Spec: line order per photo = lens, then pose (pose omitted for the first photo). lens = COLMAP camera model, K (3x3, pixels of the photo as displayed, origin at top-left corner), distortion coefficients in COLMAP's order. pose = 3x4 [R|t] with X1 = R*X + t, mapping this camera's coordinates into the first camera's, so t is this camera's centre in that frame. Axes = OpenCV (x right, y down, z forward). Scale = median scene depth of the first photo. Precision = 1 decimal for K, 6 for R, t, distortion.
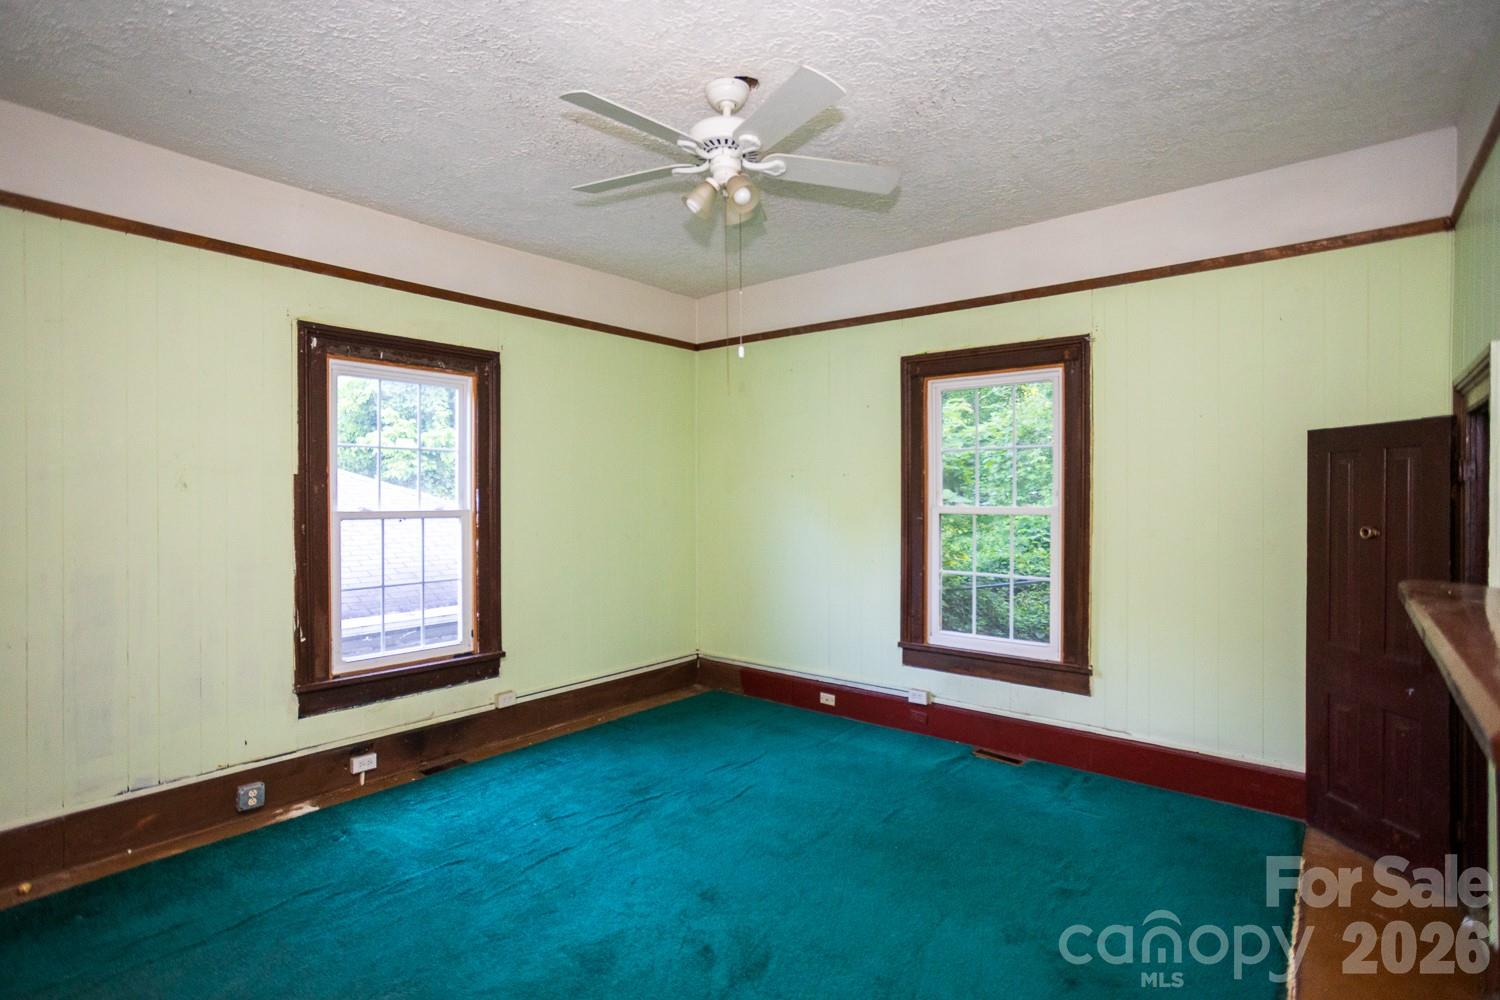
lens RADIAL K [[731.8, 0, 746.6], [0, 731.8, 505.5], [0, 0, 1]] dist [-0.016035, 0.003986]
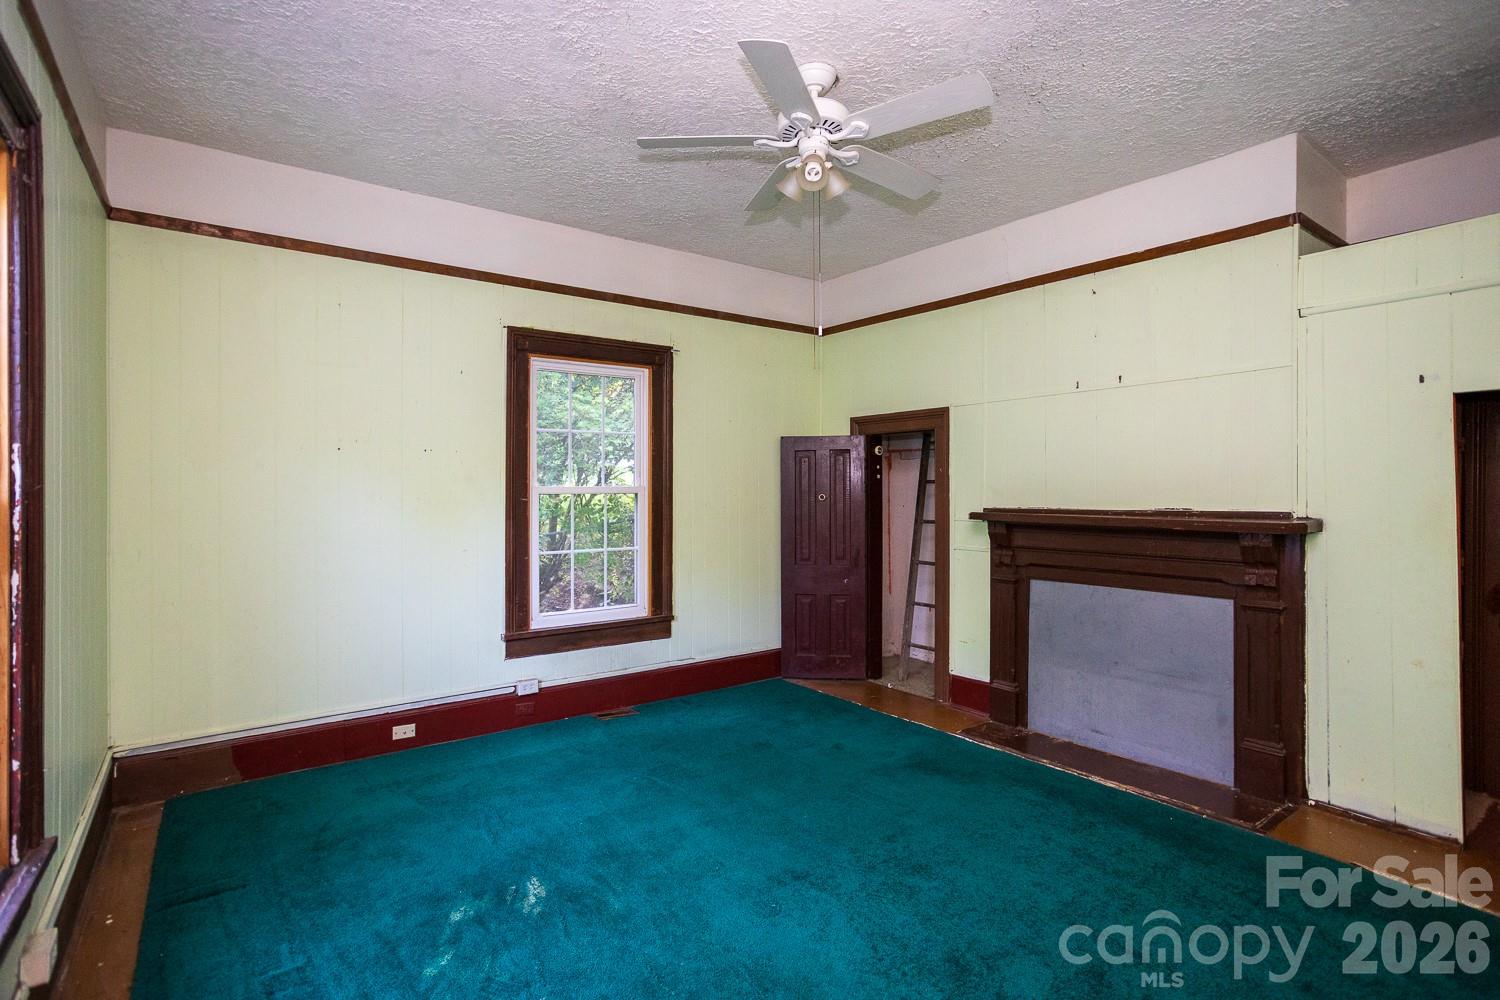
lens RADIAL K [[731.8, 0, 748.4], [0, 731.8, 486.0], [0, 0, 1]] dist [-0.016035, 0.003986]
pose [[0.246953, -0.007196, 0.969001, -0.625506], [0.008004, 0.999953, 0.005386, -0.003343], [-0.968995, 0.006426, 0.246999, 0.493093]]
